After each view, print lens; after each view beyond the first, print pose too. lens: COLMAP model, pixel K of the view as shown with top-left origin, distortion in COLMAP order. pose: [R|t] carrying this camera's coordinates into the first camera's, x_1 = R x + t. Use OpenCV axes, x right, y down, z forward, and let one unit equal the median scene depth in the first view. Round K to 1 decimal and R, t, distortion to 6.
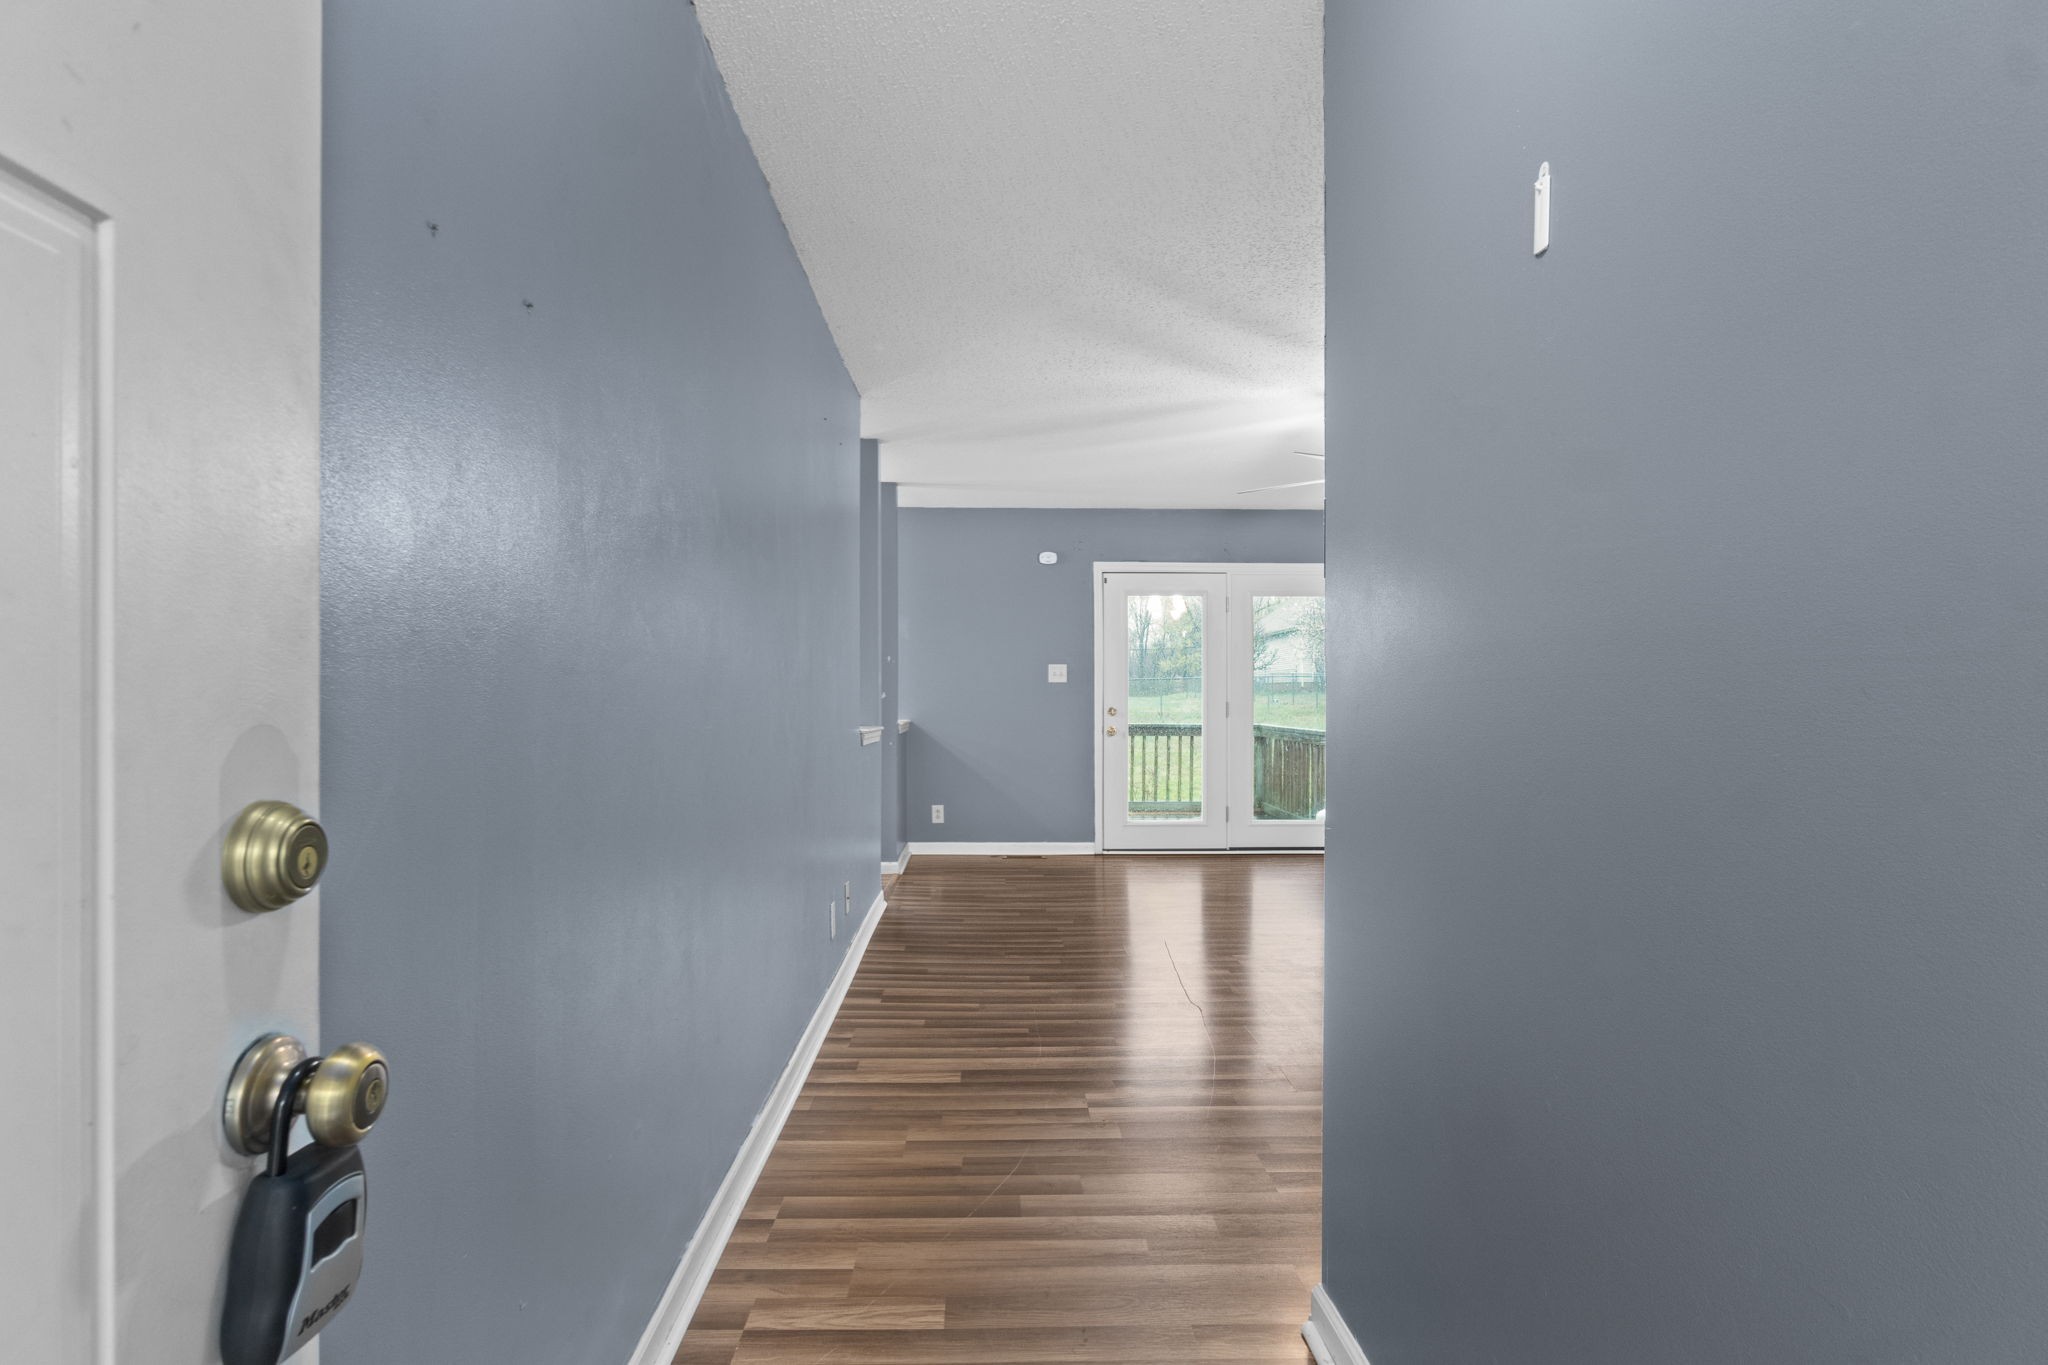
lens RADIAL K [[1042.9, 0, 1015.2], [0, 1042.9, 689.6], [0, 0, 1]] dist [-0.010240, 0.005847]
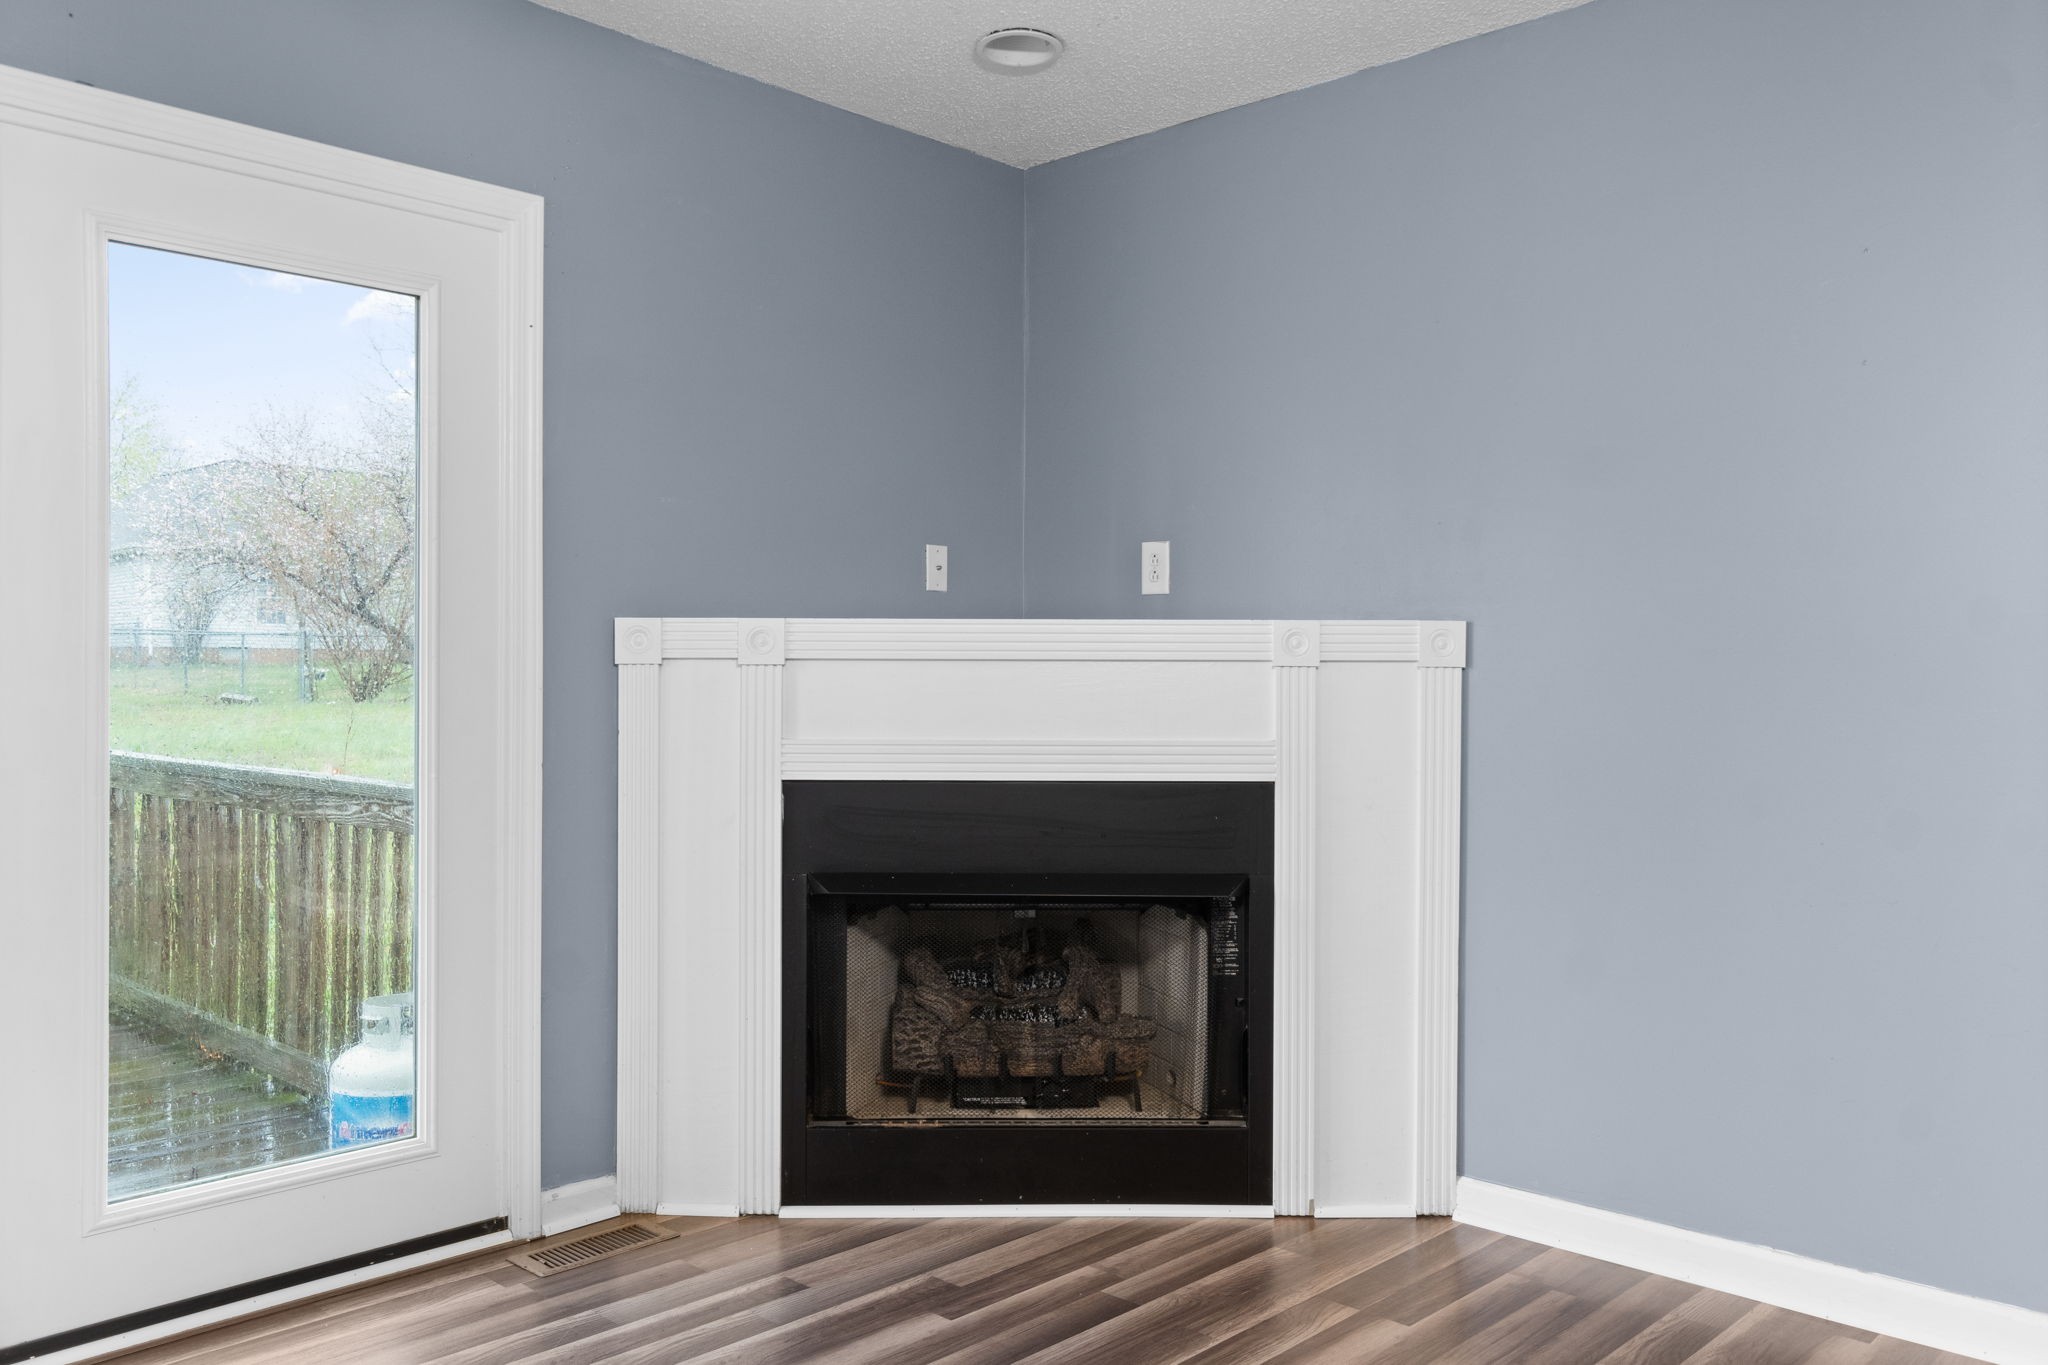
lens RADIAL K [[1585.7, 0, 1019.3], [0, 1585.7, 677.3], [0, 0, 1]] dist [0.003310, 0.001916]
pose [[0.712617, -0.002198, 0.701550, 0.125033], [-0.004508, 0.999960, 0.007712, 0.004942], [-0.701539, -0.008658, 0.712579, 0.607102]]
